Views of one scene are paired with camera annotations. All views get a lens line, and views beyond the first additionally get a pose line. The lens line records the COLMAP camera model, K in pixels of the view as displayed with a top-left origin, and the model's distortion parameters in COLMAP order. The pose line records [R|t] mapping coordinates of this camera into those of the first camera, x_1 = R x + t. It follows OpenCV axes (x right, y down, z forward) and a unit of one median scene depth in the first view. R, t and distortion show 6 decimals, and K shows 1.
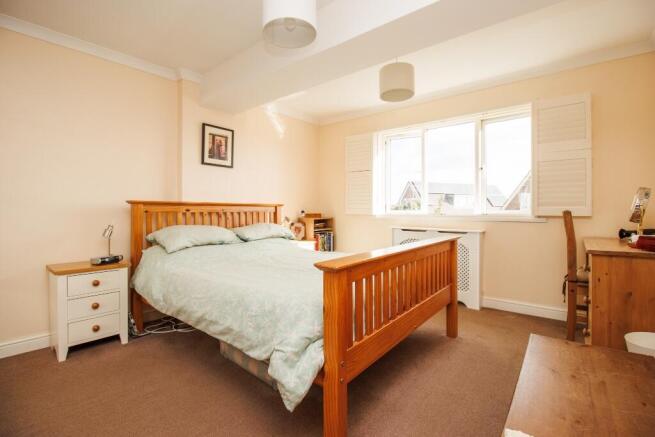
lens RADIAL K [[304.5, 0, 325.9], [0, 304.5, 212.5], [0, 0, 1]] dist [-0.009279, -0.001434]
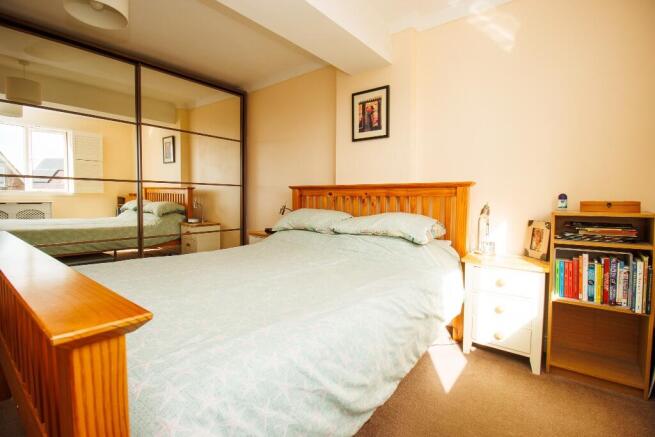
lens RADIAL K [[304.5, 0, 327.4], [0, 304.5, 215.7], [0, 0, 1]] dist [-0.009279, -0.001434]
pose [[0.028816, 0.071827, -0.997001, 0.469254], [-0.003107, 0.997417, 0.071767, -0.006927], [0.999580, 0.001030, 0.028965, 0.861305]]
